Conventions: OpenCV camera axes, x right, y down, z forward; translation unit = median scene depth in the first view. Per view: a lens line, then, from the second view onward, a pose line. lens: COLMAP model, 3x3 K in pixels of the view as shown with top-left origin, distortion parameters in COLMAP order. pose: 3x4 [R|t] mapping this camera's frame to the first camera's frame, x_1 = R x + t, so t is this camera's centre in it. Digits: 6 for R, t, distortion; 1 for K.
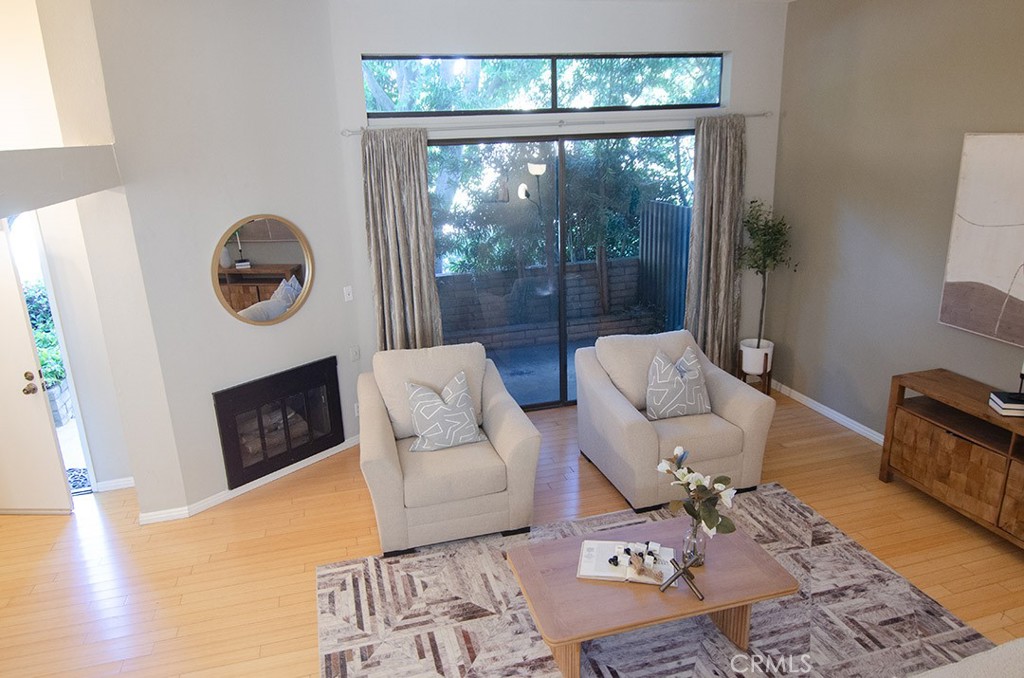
lens RADIAL K [[688.9, 0, 510.2], [0, 688.9, 338.8], [0, 0, 1]] dist [0.005771, -0.003730]
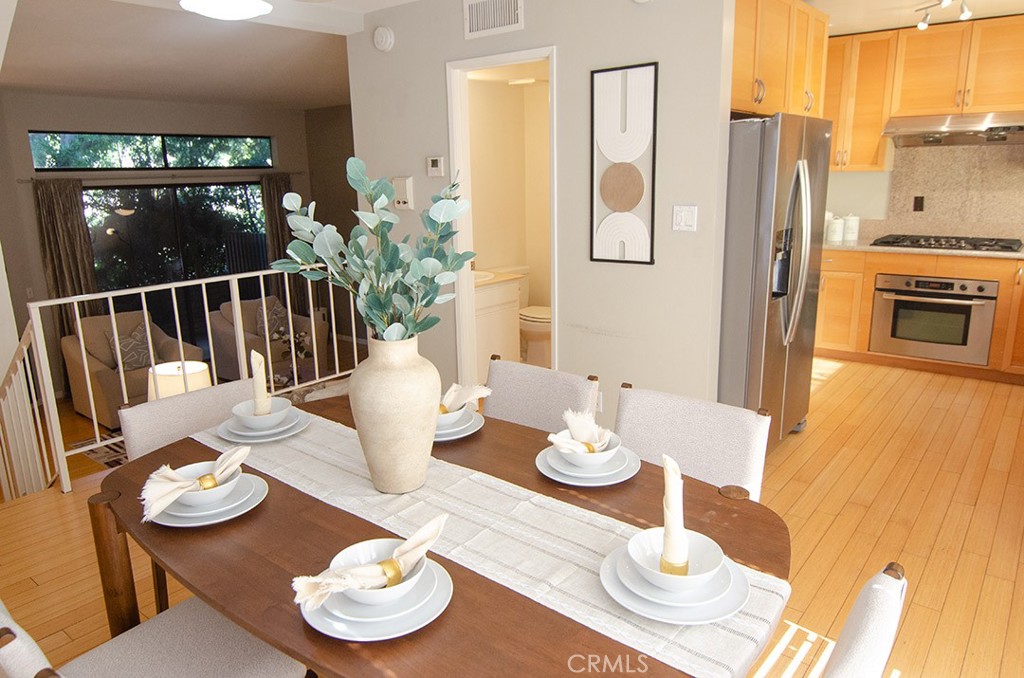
lens RADIAL K [[688.9, 0, 511.8], [0, 688.9, 338.8], [0, 0, 1]] dist [0.005771, -0.003730]
pose [[0.815879, -0.119549, 0.565729, -0.160084], [0.159593, 0.986947, -0.021600, 0.145287], [-0.555762, 0.107909, 0.824308, -0.475421]]
